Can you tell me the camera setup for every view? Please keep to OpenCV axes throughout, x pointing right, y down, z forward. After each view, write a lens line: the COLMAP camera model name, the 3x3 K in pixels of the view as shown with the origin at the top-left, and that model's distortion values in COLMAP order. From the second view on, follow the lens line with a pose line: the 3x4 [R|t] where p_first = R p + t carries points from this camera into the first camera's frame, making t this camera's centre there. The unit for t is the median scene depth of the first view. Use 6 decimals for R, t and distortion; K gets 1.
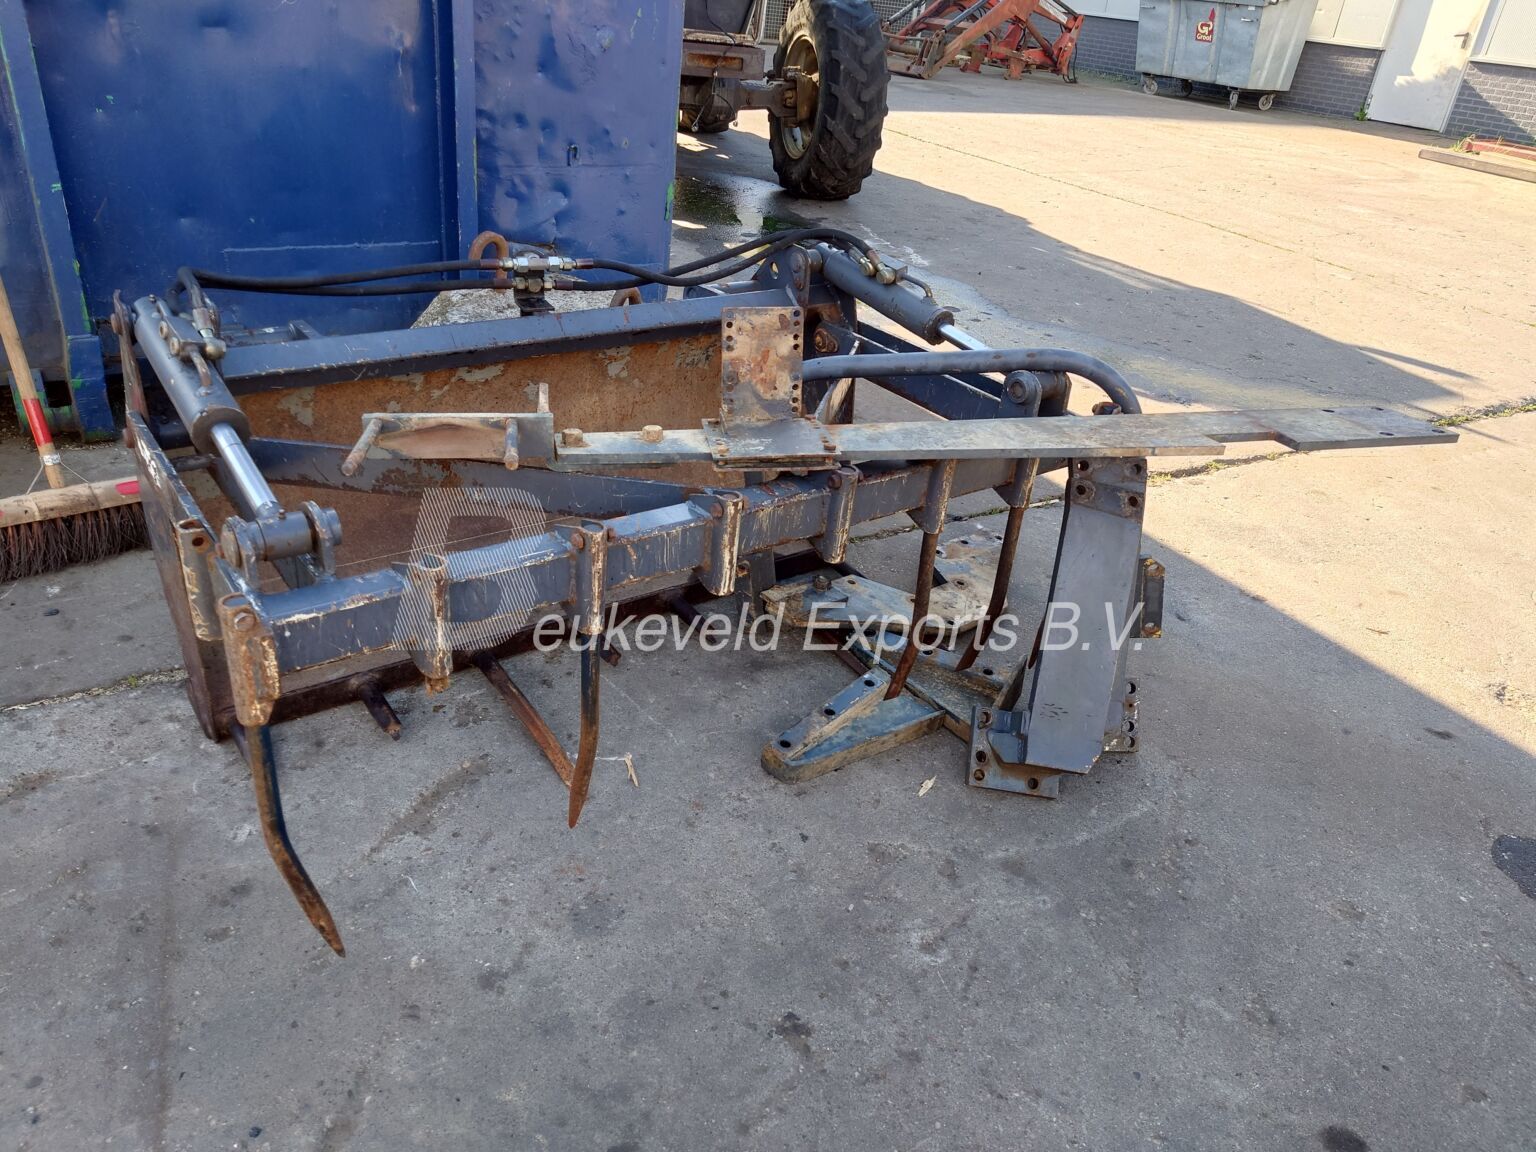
lens RADIAL K [[1100.5, 0, 768.0], [0, 1100.5, 576.0], [0, 0, 1]] dist [0.003003, -0.007287]
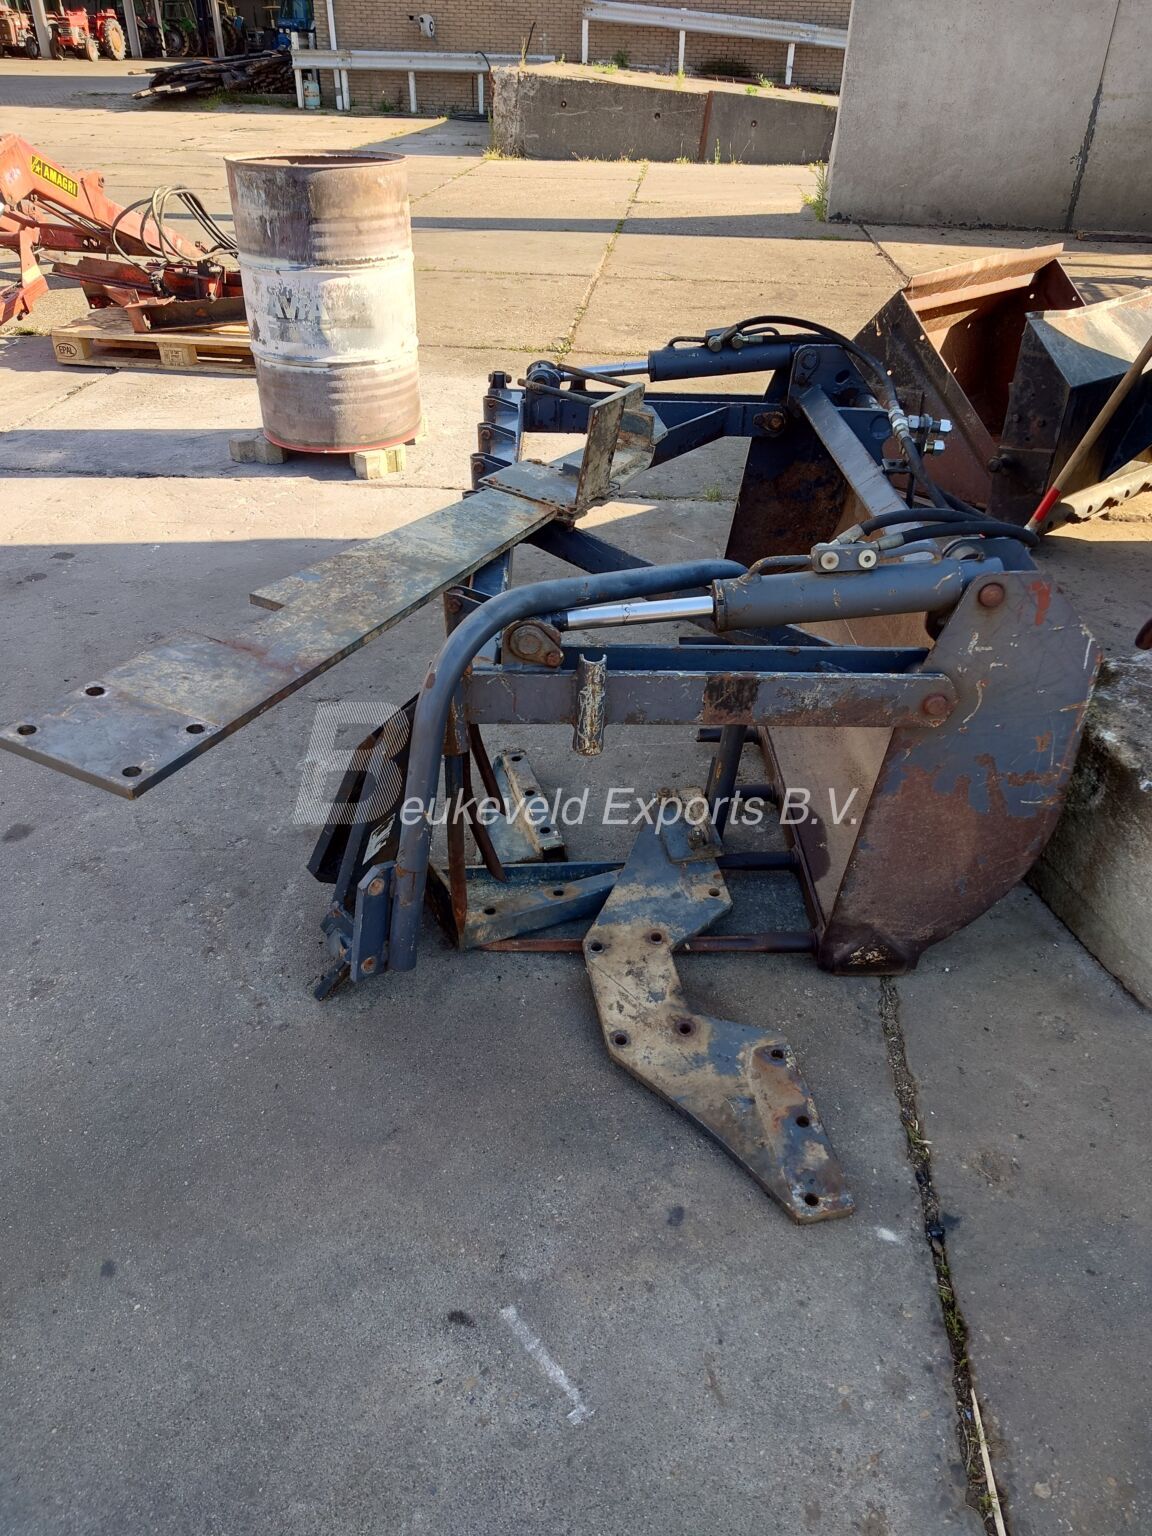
lens RADIAL K [[1100.5, 0, 576.0], [0, 1100.5, 768.0], [0, 0, 1]] dist [0.003003, -0.007287]
pose [[-0.581144, 0.374074, -0.722731, 0.957811], [-0.458955, 0.582733, 0.670658, -0.756259], [0.672035, 0.721450, -0.166969, 1.438154]]
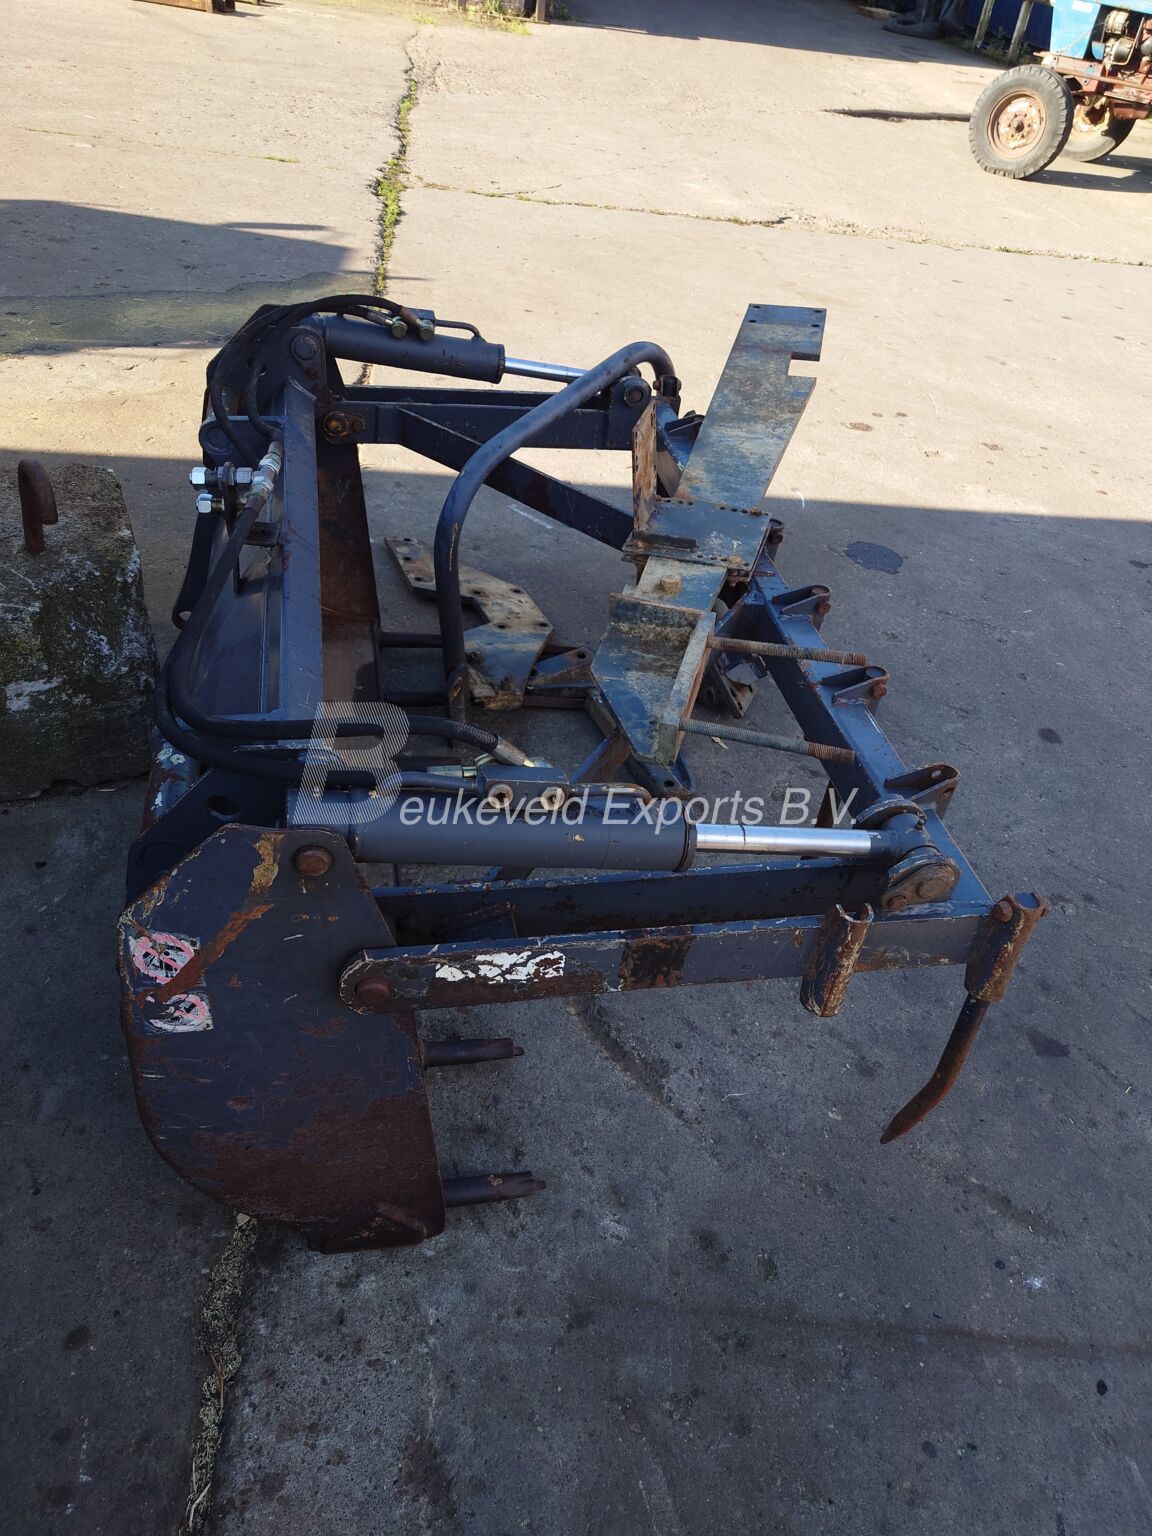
lens RADIAL K [[1100.5, 0, 576.0], [0, 1100.5, 768.0], [0, 0, 1]] dist [0.003003, -0.007287]
pose [[0.436928, -0.601124, 0.669137, -0.854618], [0.376826, 0.797802, 0.470653, -0.471539], [-0.816760, 0.046507, 0.575101, 0.517853]]
